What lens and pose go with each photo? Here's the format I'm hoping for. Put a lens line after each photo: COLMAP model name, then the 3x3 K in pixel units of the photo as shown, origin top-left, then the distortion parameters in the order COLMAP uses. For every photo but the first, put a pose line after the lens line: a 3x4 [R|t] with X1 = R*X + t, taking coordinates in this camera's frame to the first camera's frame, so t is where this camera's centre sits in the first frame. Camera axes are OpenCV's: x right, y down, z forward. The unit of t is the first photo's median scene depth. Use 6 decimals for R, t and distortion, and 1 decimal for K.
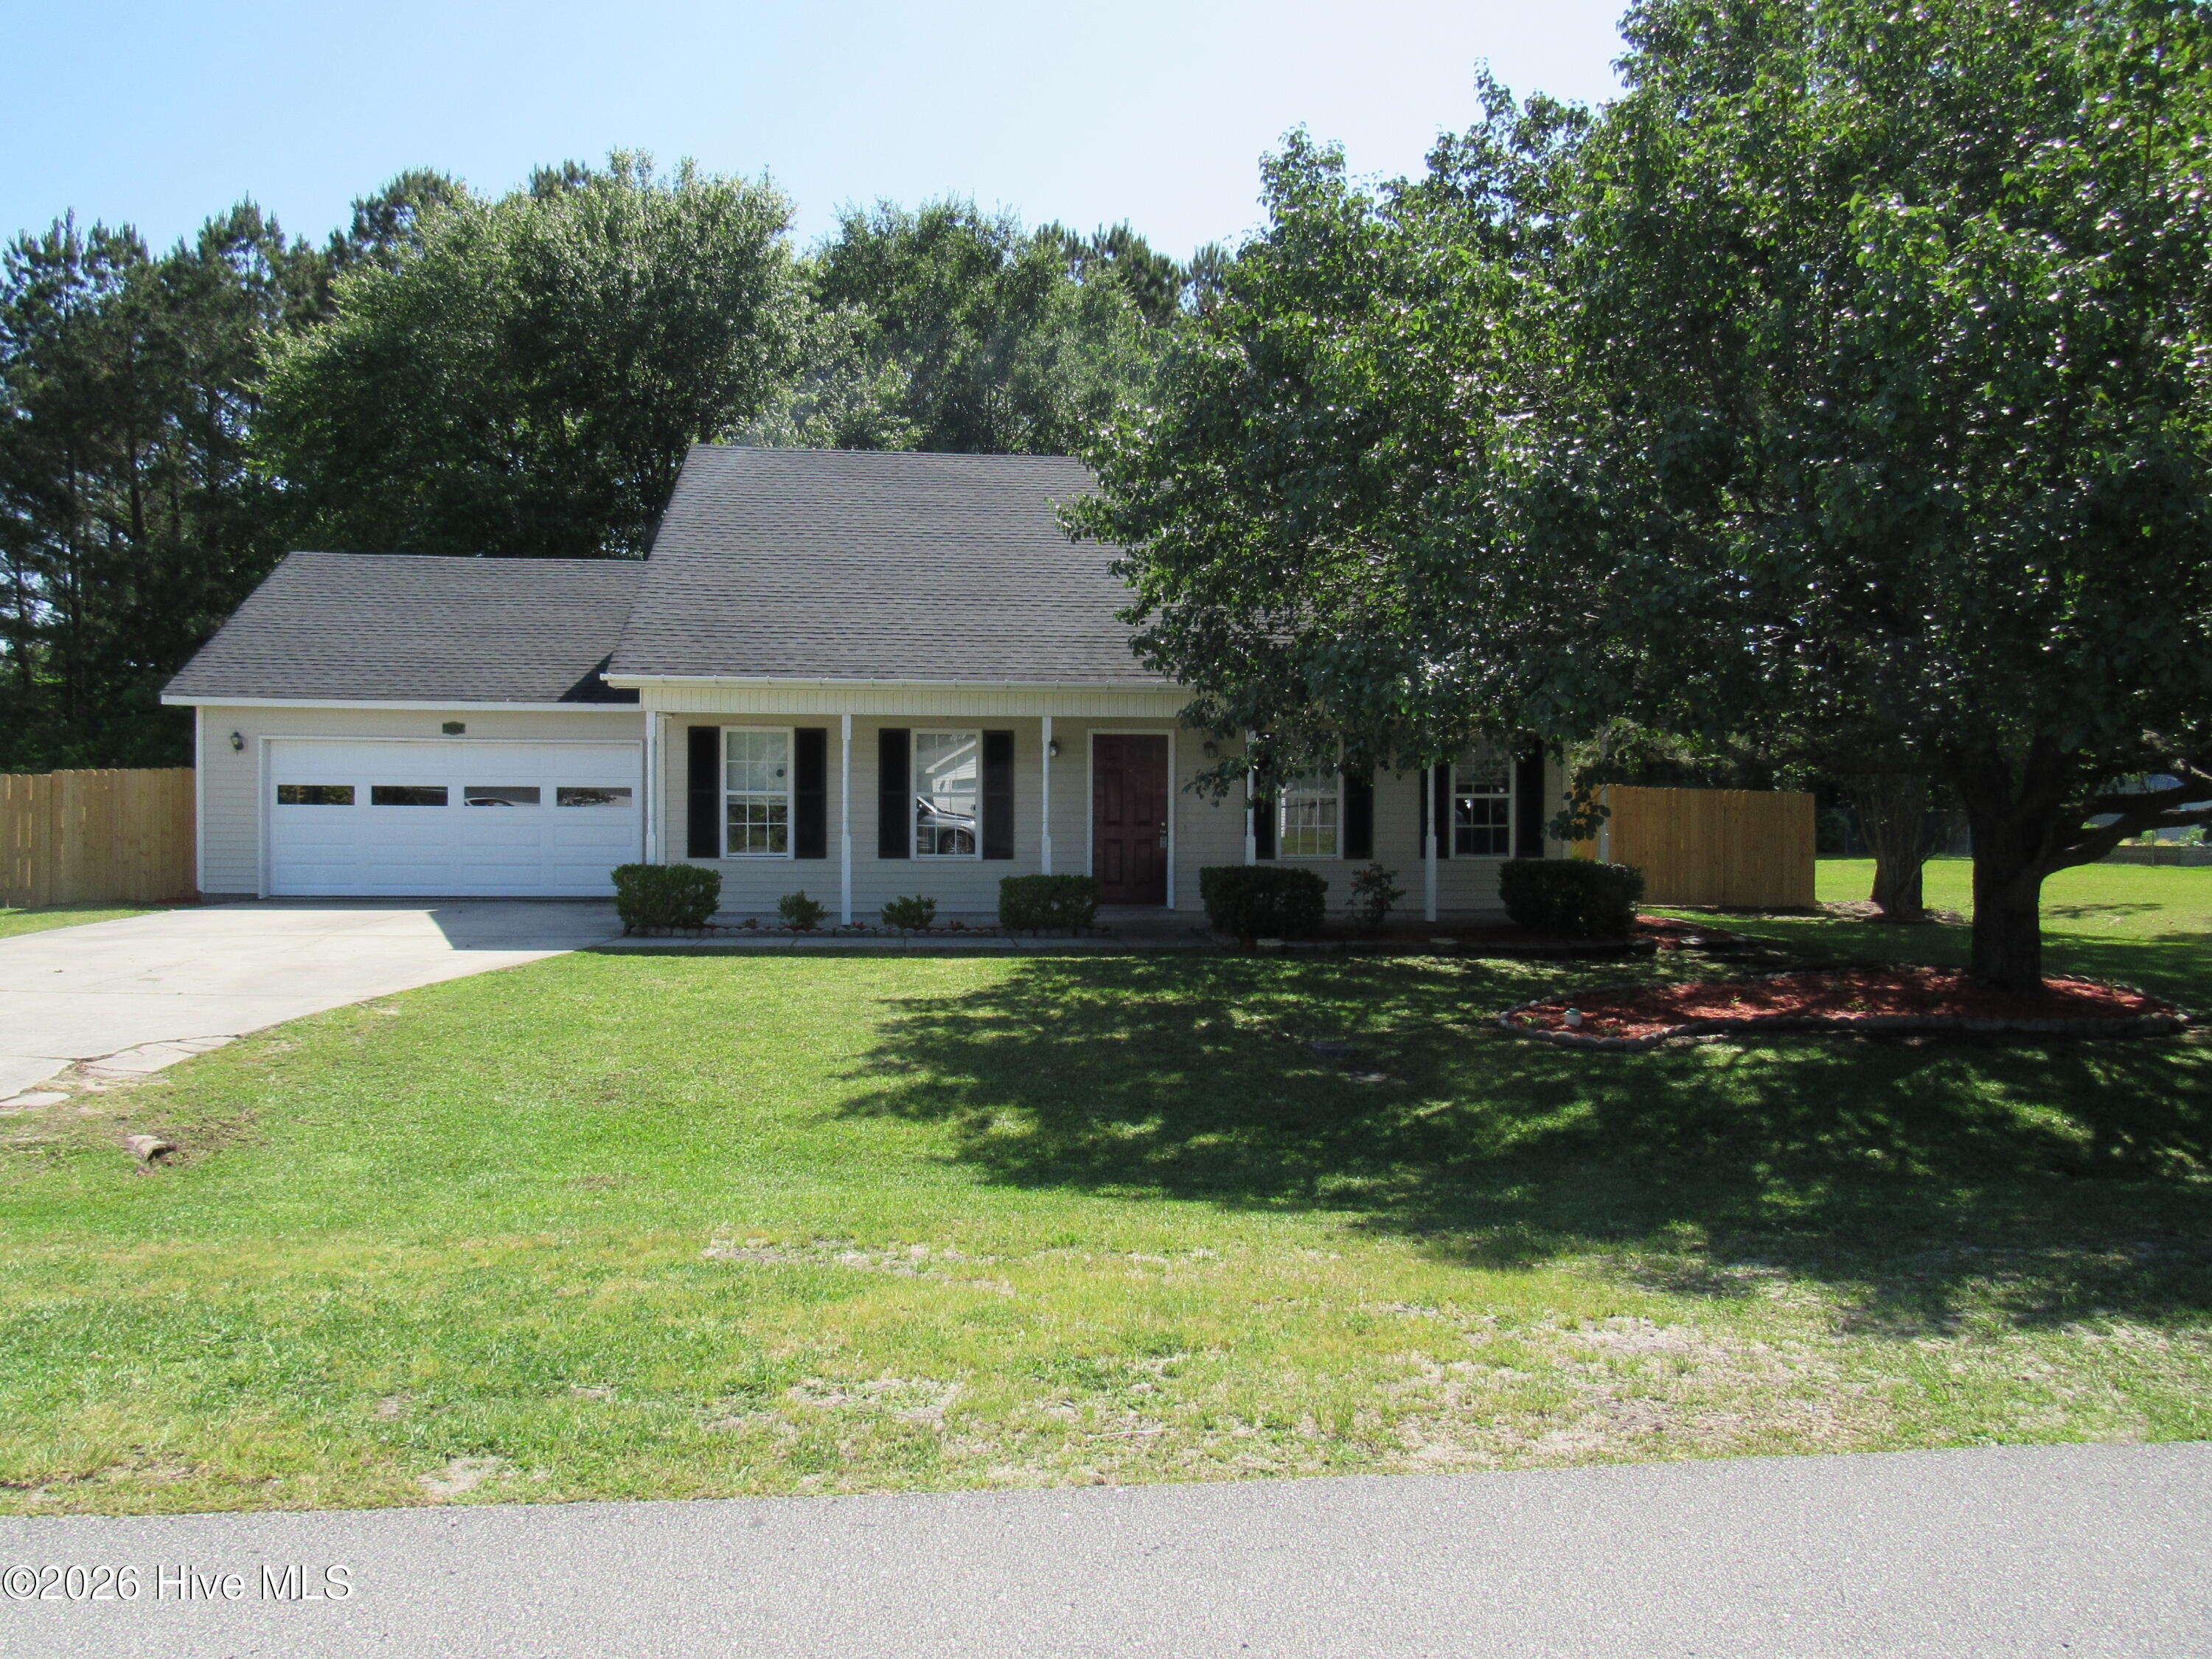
lens RADIAL K [[1591.4, 0, 1106.0], [0, 1591.4, 829.5], [0, 0, 1]] dist [-0.095379, 0.000209]
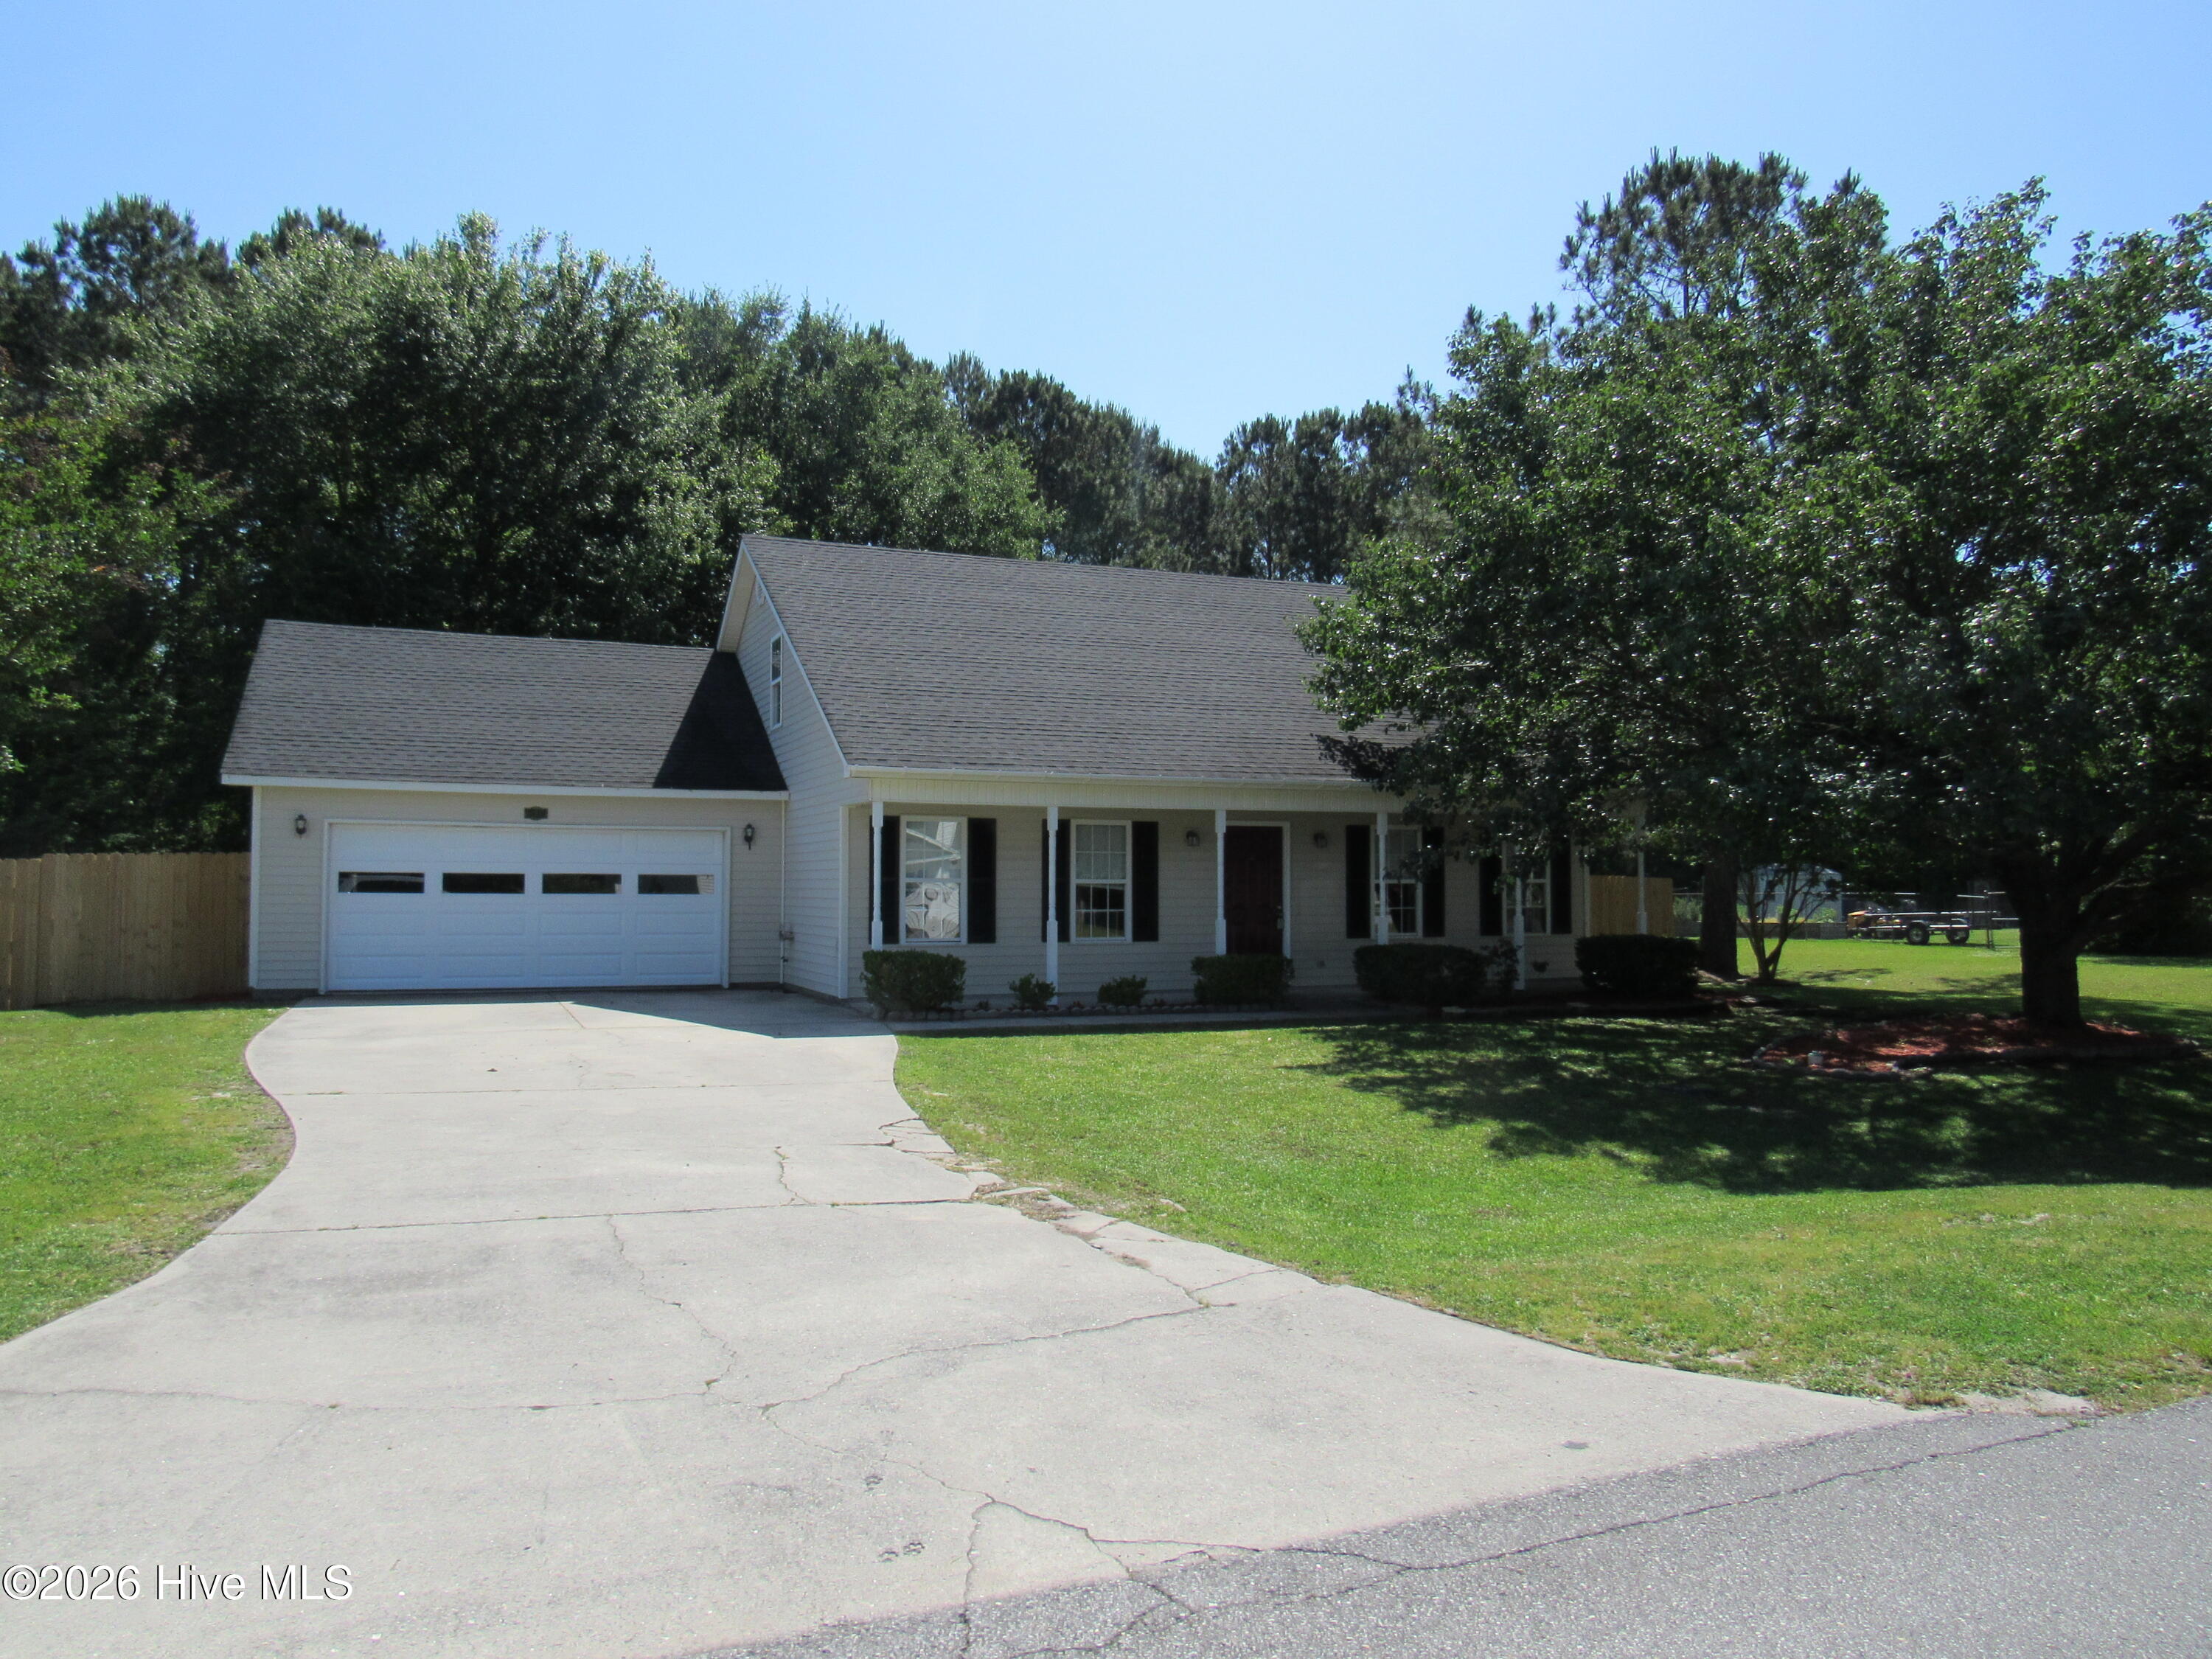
lens RADIAL K [[1577.5, 0, 1106.0], [0, 1577.5, 829.5], [0, 0, 1]] dist [-0.066038, -0.000939]
pose [[0.962473, 0.005799, 0.271317, -0.345239], [0.009003, 0.998539, -0.053279, -0.000295], [-0.271230, 0.053722, 0.961014, -0.019844]]
